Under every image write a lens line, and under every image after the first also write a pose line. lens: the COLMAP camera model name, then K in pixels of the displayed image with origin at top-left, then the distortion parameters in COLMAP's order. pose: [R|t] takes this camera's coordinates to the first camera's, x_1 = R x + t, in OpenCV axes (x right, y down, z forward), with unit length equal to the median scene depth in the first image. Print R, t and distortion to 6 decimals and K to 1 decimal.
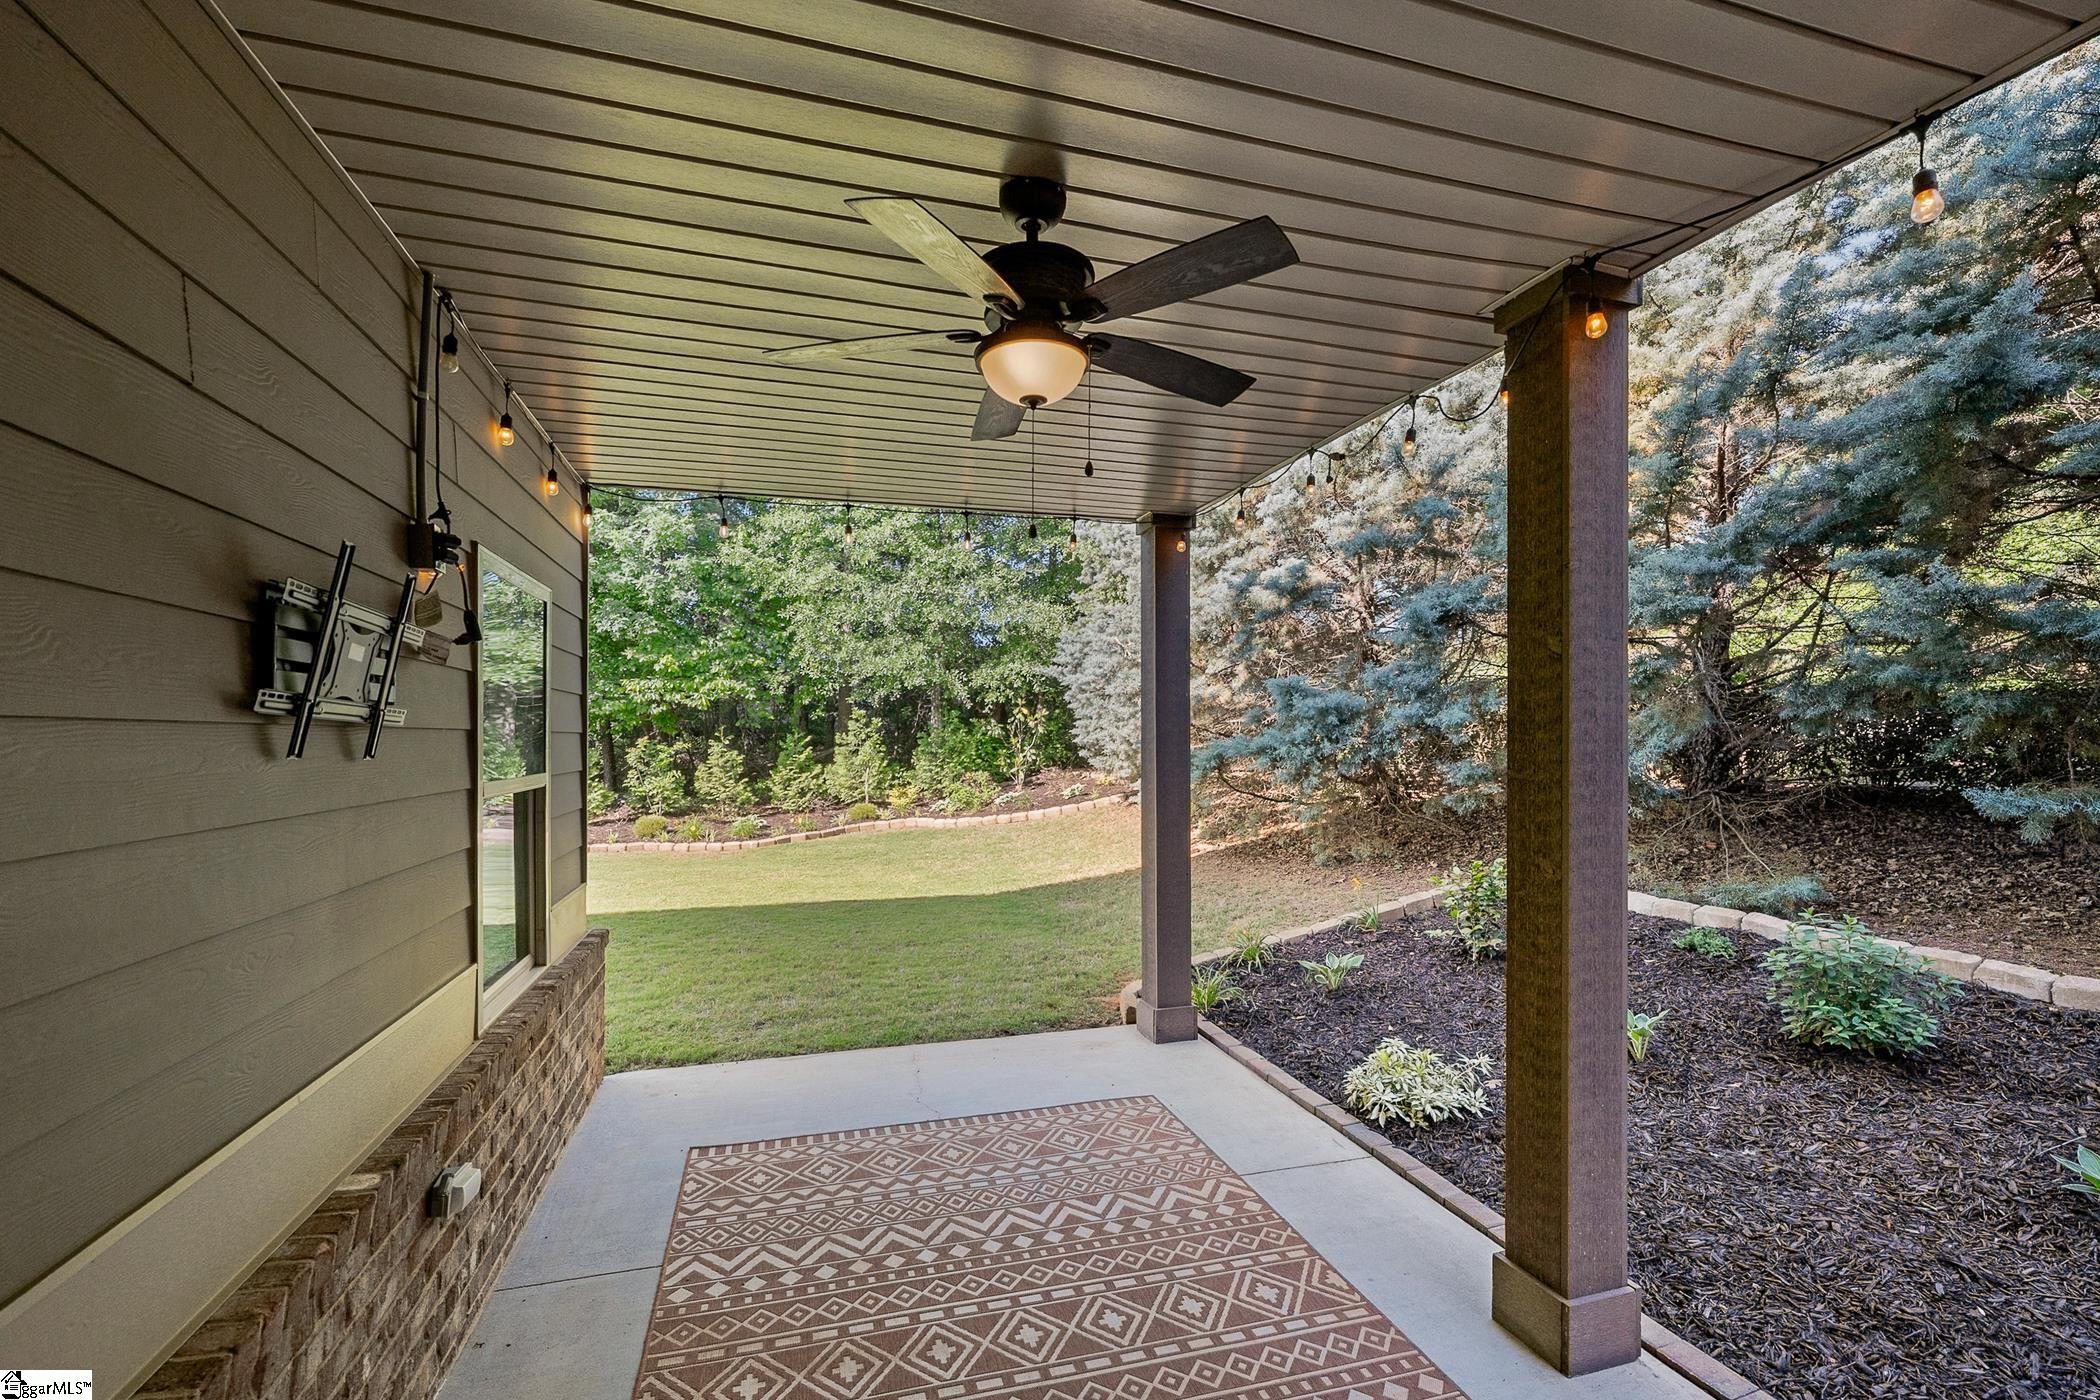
lens RADIAL K [[913.0, 0, 1048.8], [0, 913.0, 708.5], [0, 0, 1]] dist [0.000162, -0.000013]
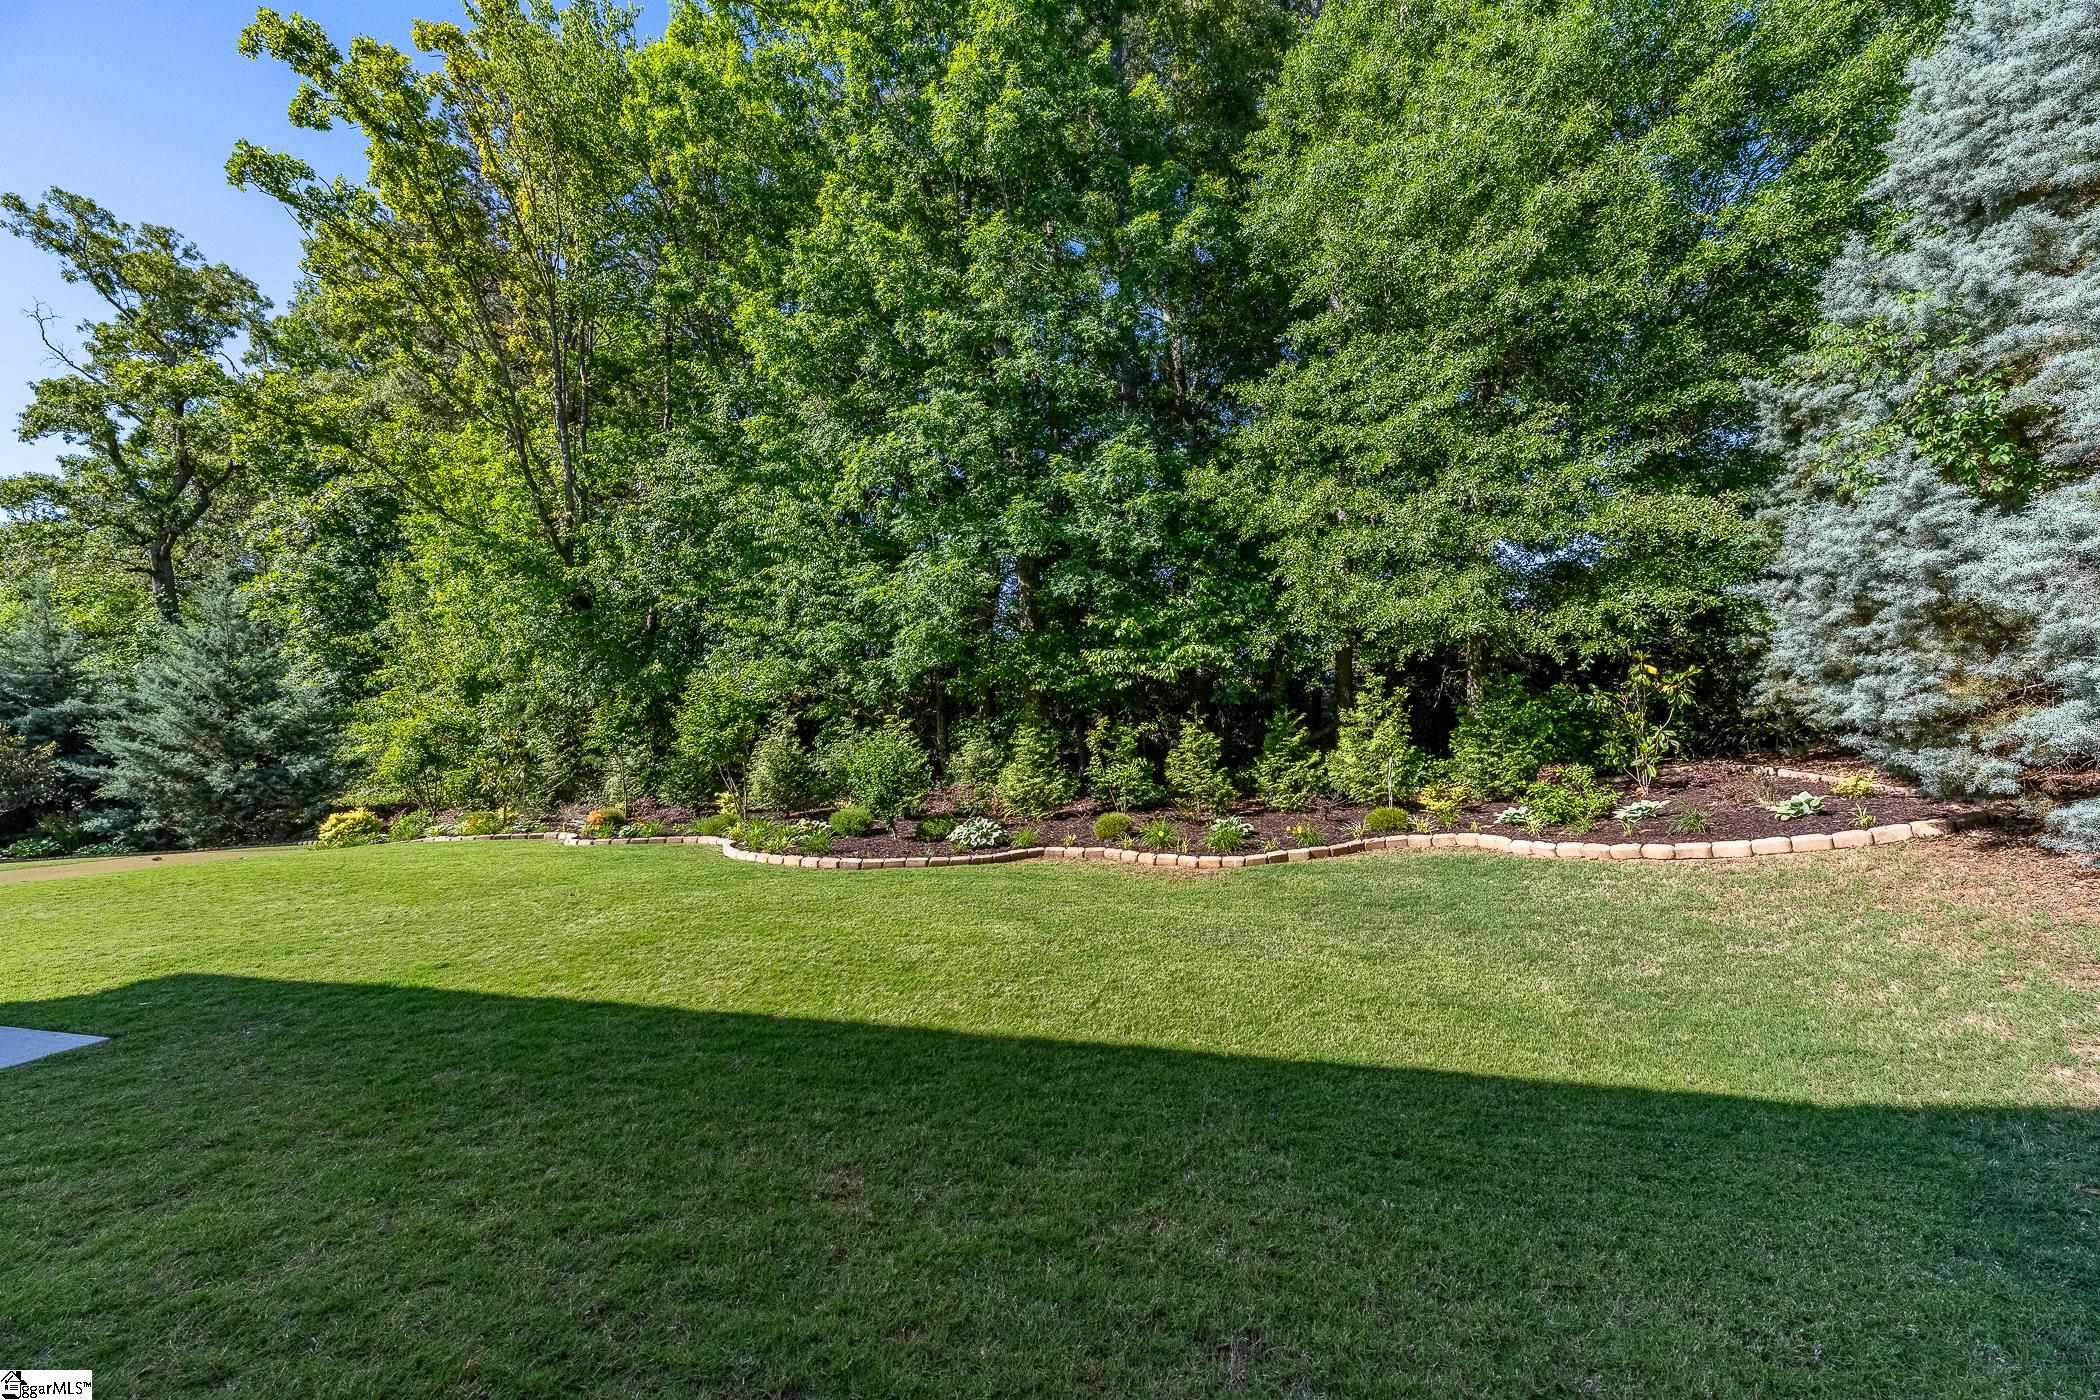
lens RADIAL K [[837.4, 0, 1041.9], [0, 837.4, 703.5], [0, 0, 1]] dist [0.000282, -0.000046]
pose [[0.860991, -0.017504, -0.508319, -0.097456], [0.027406, 0.999552, 0.012001, 0.007904], [0.507882, -0.024264, 0.861085, 0.292860]]
